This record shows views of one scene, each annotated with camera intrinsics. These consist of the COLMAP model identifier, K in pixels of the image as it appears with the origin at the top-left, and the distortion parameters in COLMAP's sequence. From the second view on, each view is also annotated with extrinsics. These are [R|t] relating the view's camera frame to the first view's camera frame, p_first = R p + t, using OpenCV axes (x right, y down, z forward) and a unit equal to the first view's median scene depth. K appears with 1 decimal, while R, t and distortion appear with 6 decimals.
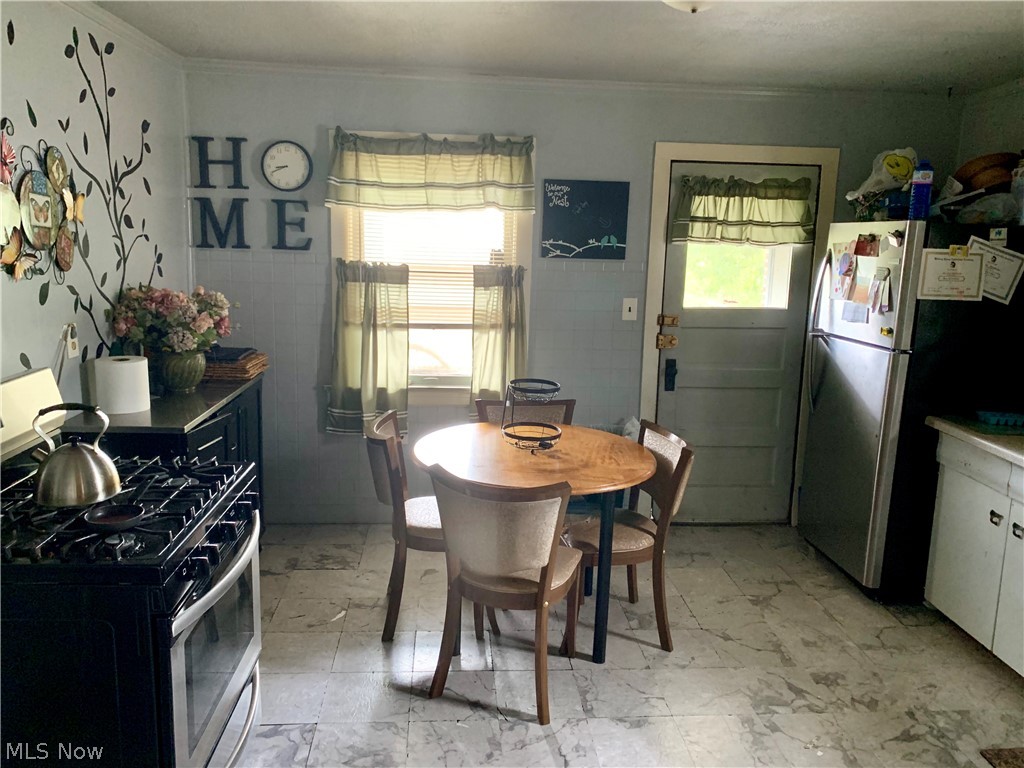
lens RADIAL K [[794.8, 0, 511.3], [0, 794.8, 374.7], [0, 0, 1]] dist [0.007372, -0.004828]
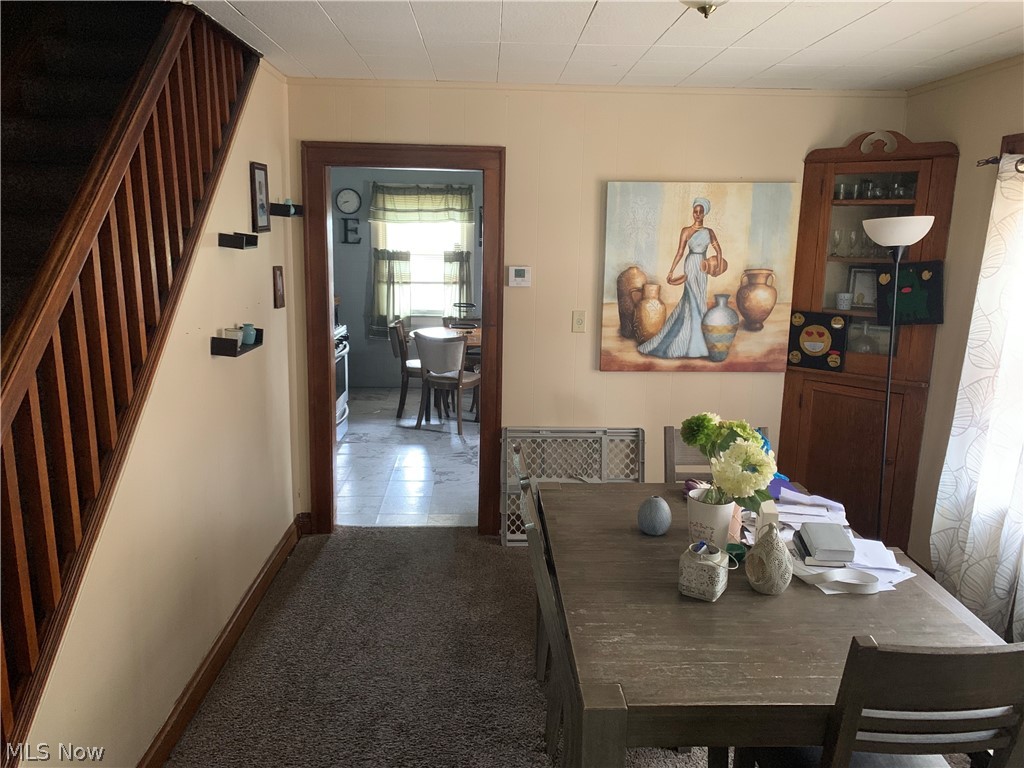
lens RADIAL K [[794.8, 0, 513.5], [0, 794.8, 387.8], [0, 0, 1]] dist [0.007372, -0.004828]
pose [[0.999497, -0.000970, -0.031713, 0.189044], [0.001942, 0.999529, 0.030632, 0.140743], [0.031669, -0.030678, 0.999027, -0.972320]]
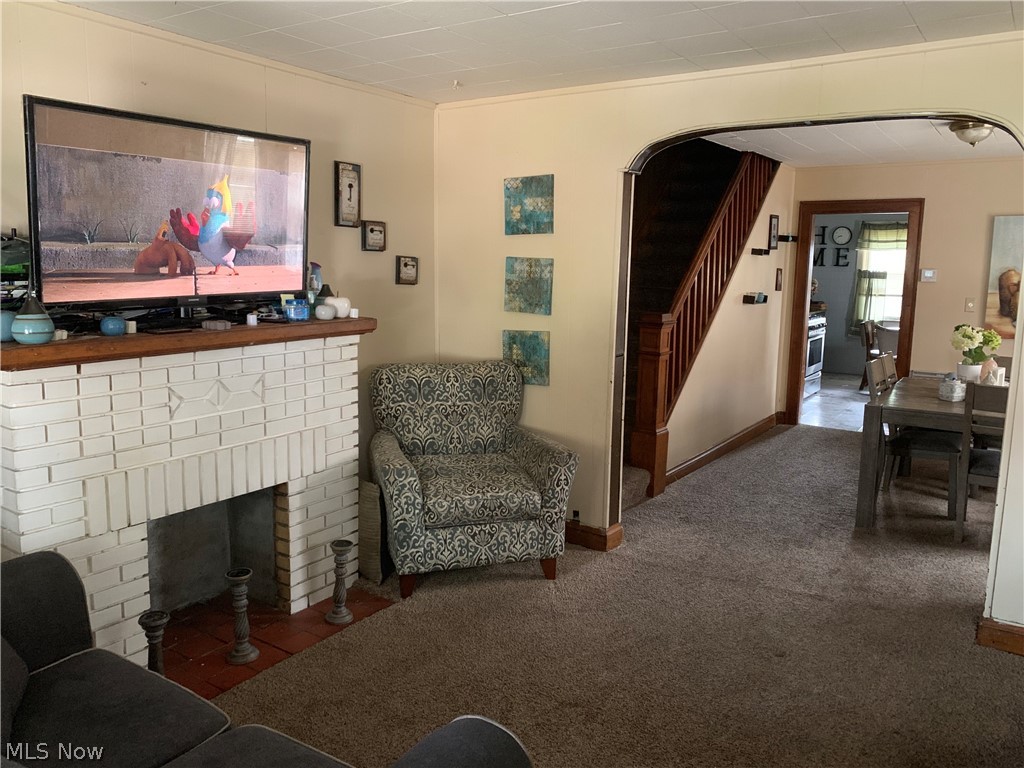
lens RADIAL K [[794.8, 0, 515.1], [0, 794.8, 384.8], [0, 0, 1]] dist [0.007372, -0.004828]
pose [[0.793890, 0.076852, -0.603185, 0.508922], [-0.092411, 0.995707, 0.005235, 0.333341], [0.600998, 0.051584, 0.797584, -1.809749]]
